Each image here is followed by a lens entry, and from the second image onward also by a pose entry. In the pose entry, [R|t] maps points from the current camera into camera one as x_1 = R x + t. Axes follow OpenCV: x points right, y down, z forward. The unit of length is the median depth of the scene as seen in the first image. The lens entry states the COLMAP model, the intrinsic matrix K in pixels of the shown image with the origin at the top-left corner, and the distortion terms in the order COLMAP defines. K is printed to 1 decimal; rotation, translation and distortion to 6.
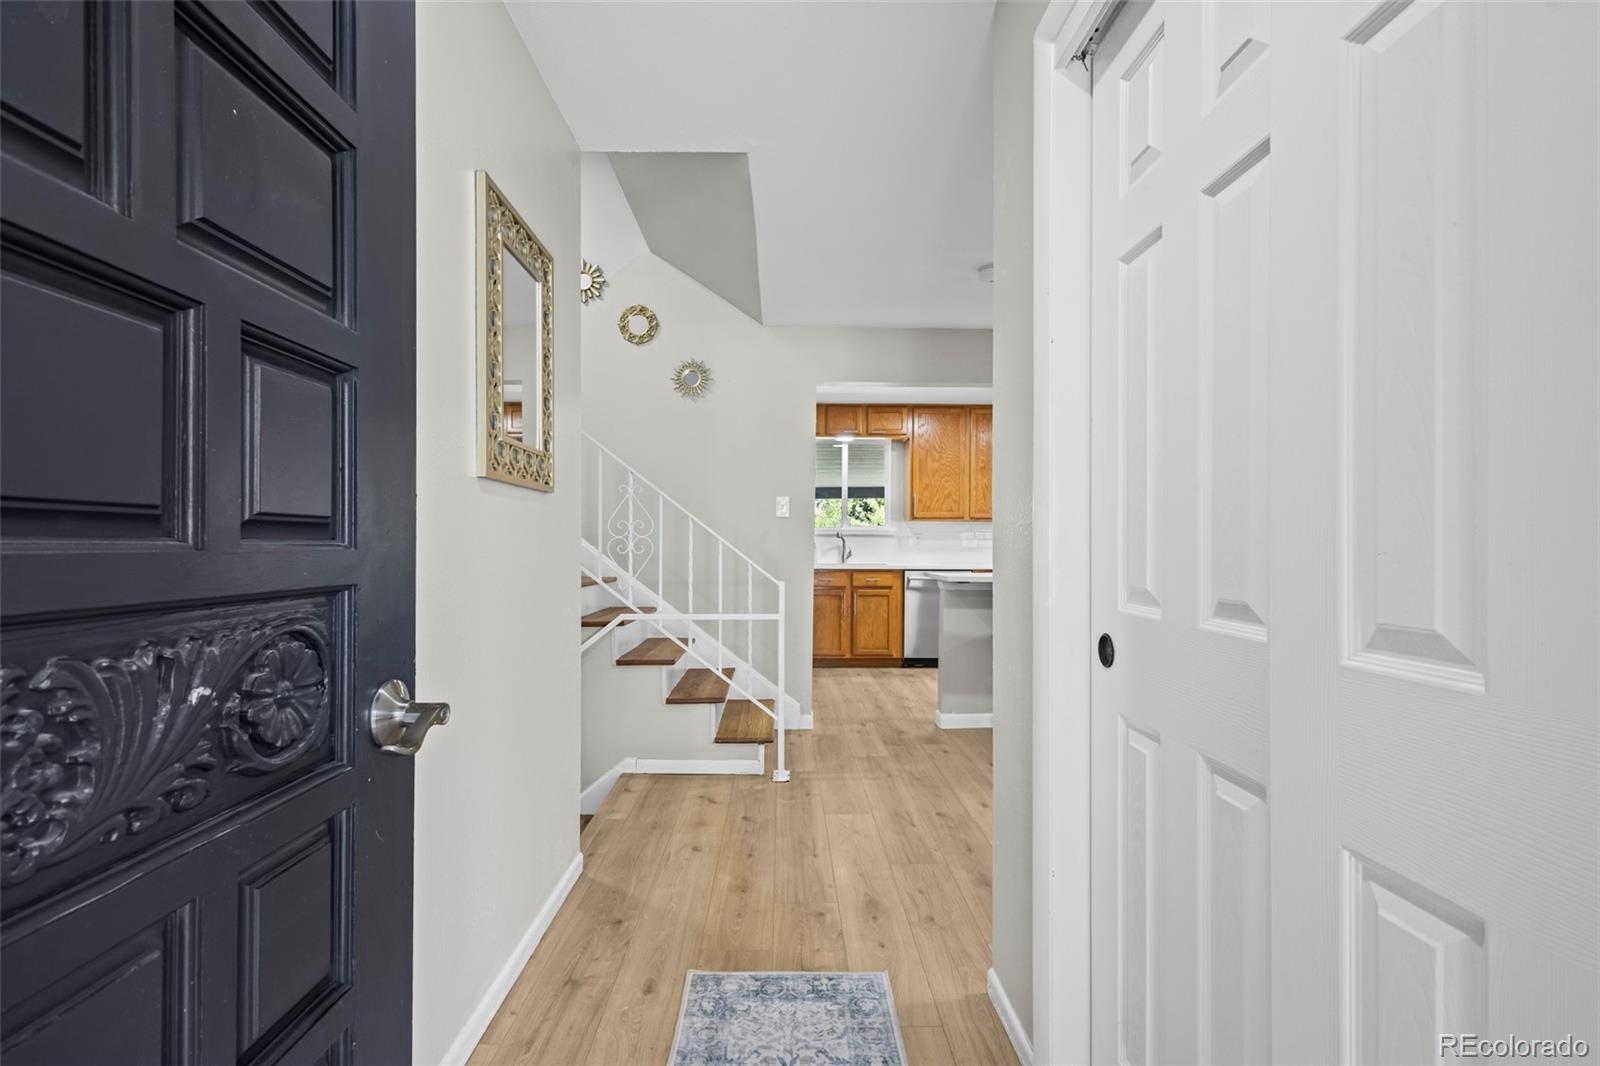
lens RADIAL K [[737.5, 0, 802.5], [0, 737.5, 541.3], [0, 0, 1]] dist [0.005756, -0.001219]
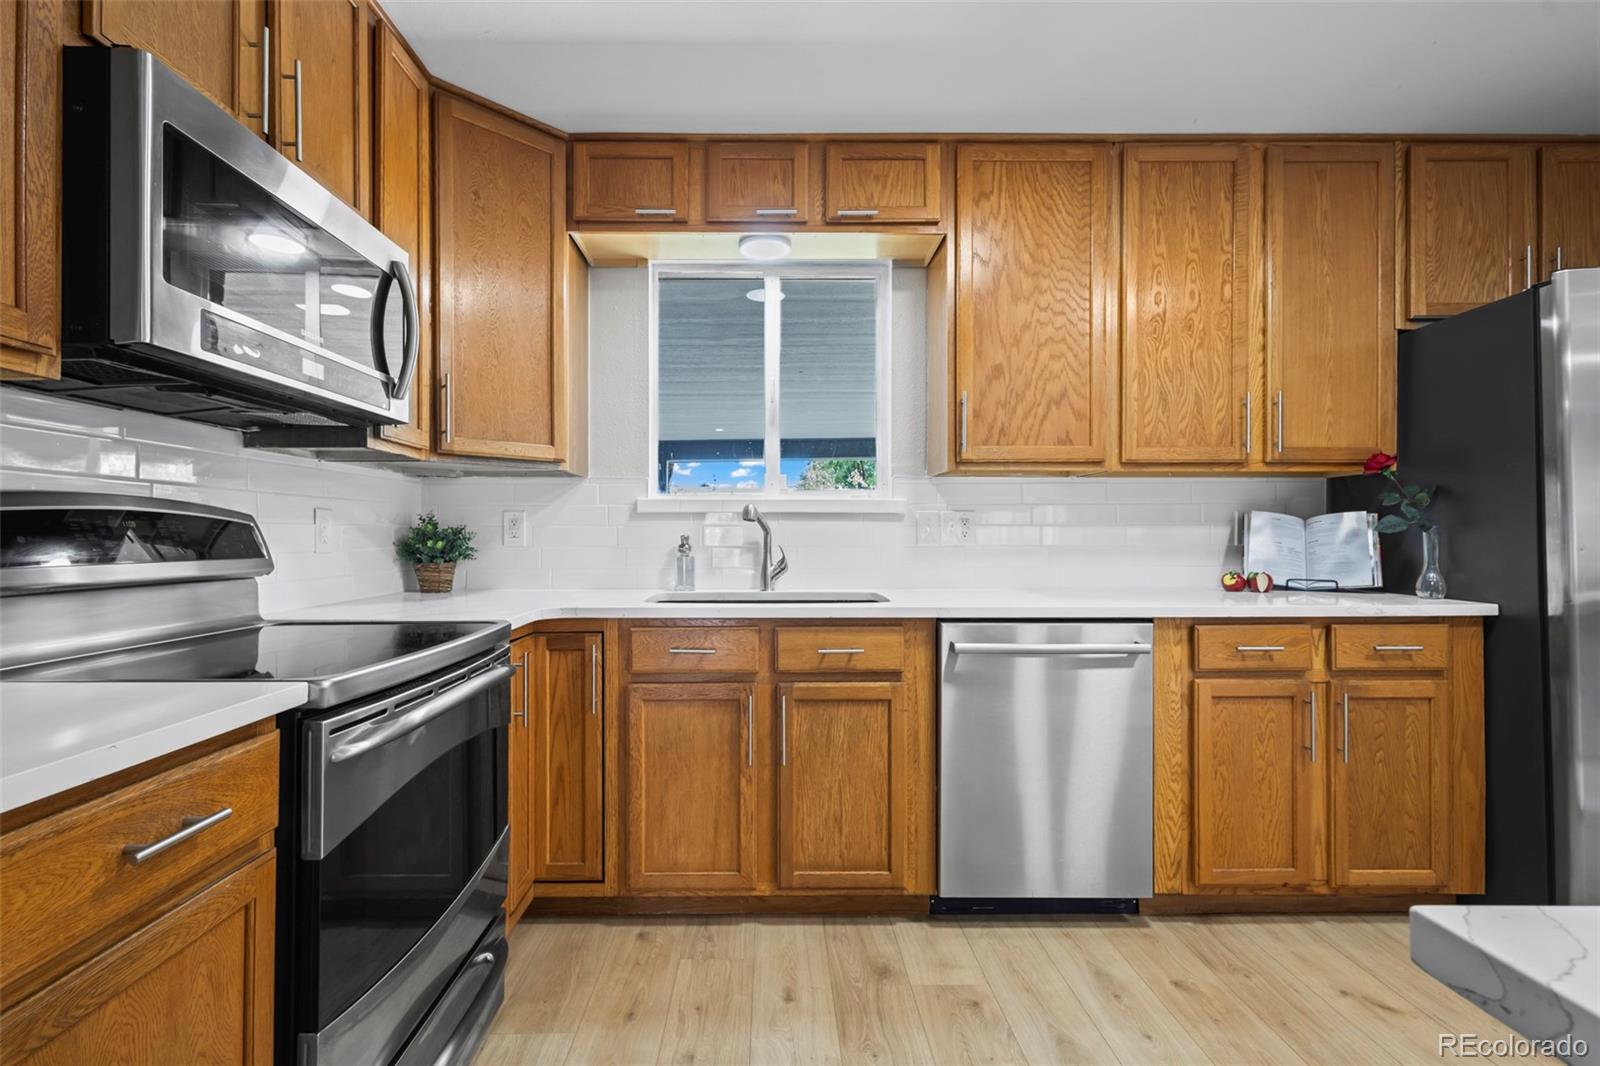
lens RADIAL K [[737.5, 0, 793.2], [0, 737.5, 533.8], [0, 0, 1]] dist [0.005756, -0.001219]
pose [[0.999949, -0.005429, -0.008481, 0.077324], [0.005404, 0.999981, -0.002882, 0.002546], [0.008496, 0.002836, 0.999960, 0.674918]]
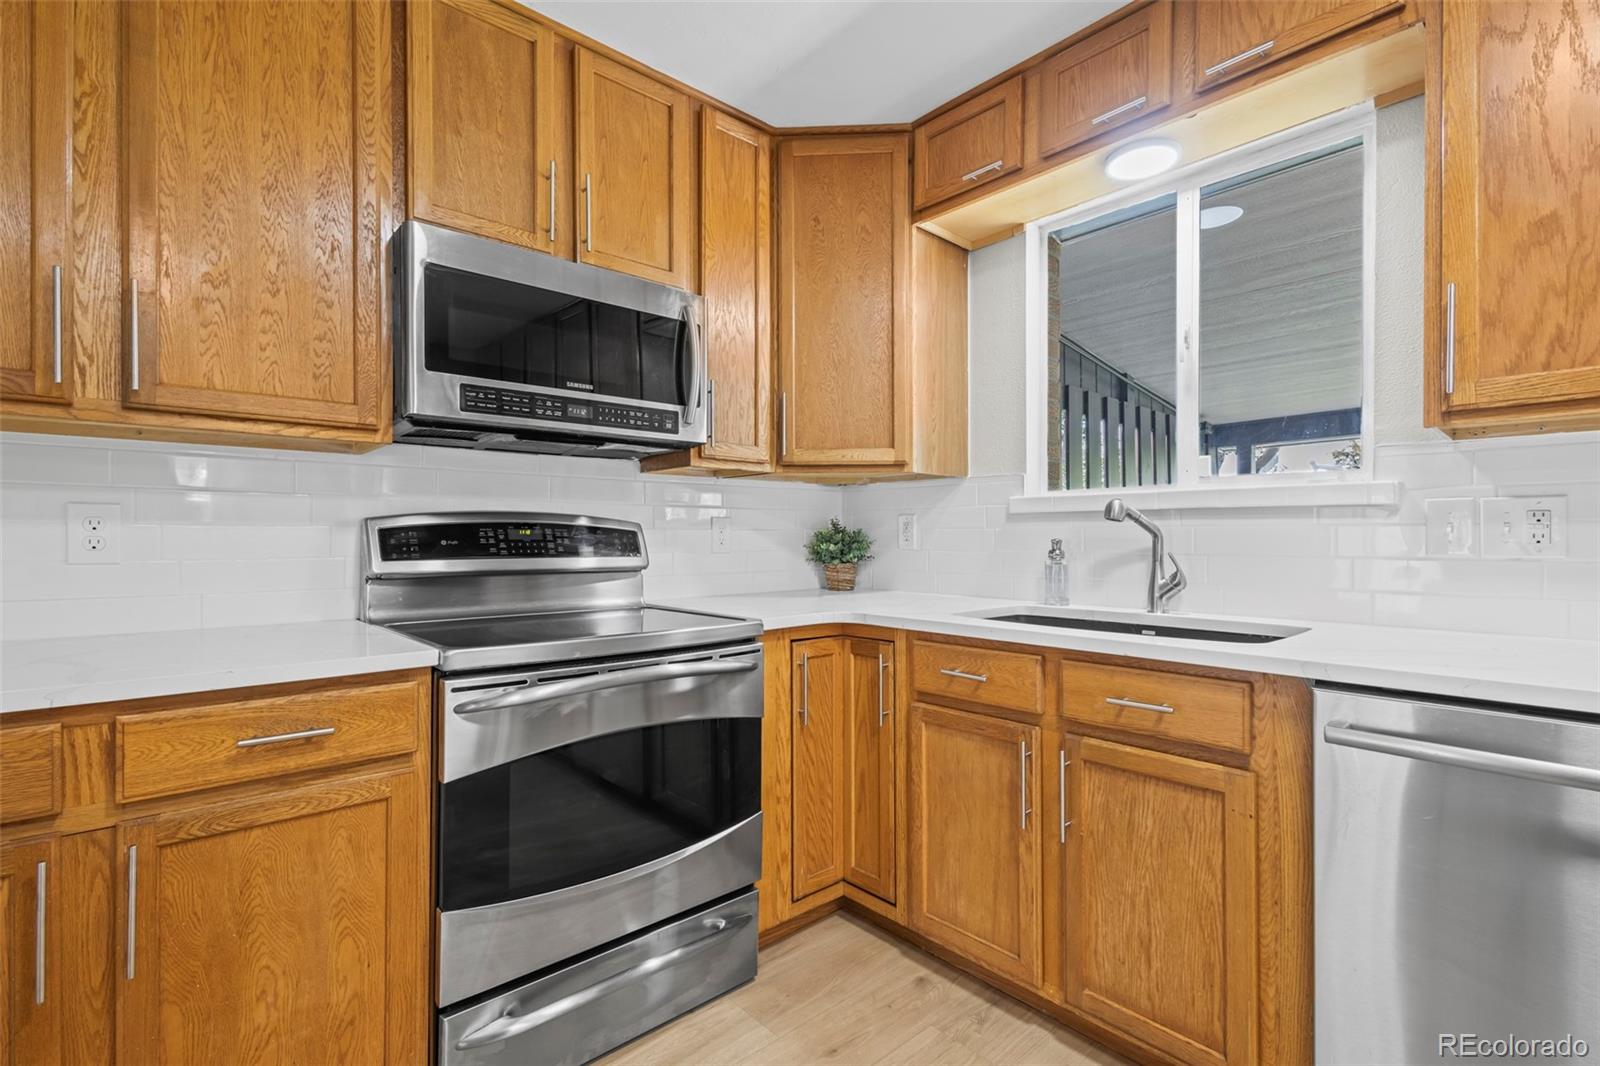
lens RADIAL K [[737.5, 0, 805.1], [0, 737.5, 538.6], [0, 0, 1]] dist [0.005756, -0.001219]
pose [[0.652428, -0.003702, -0.757842, 0.195148], [0.003162, 0.999993, -0.002162, 0.002012], [0.757844, -0.000986, 0.652435, 0.767772]]
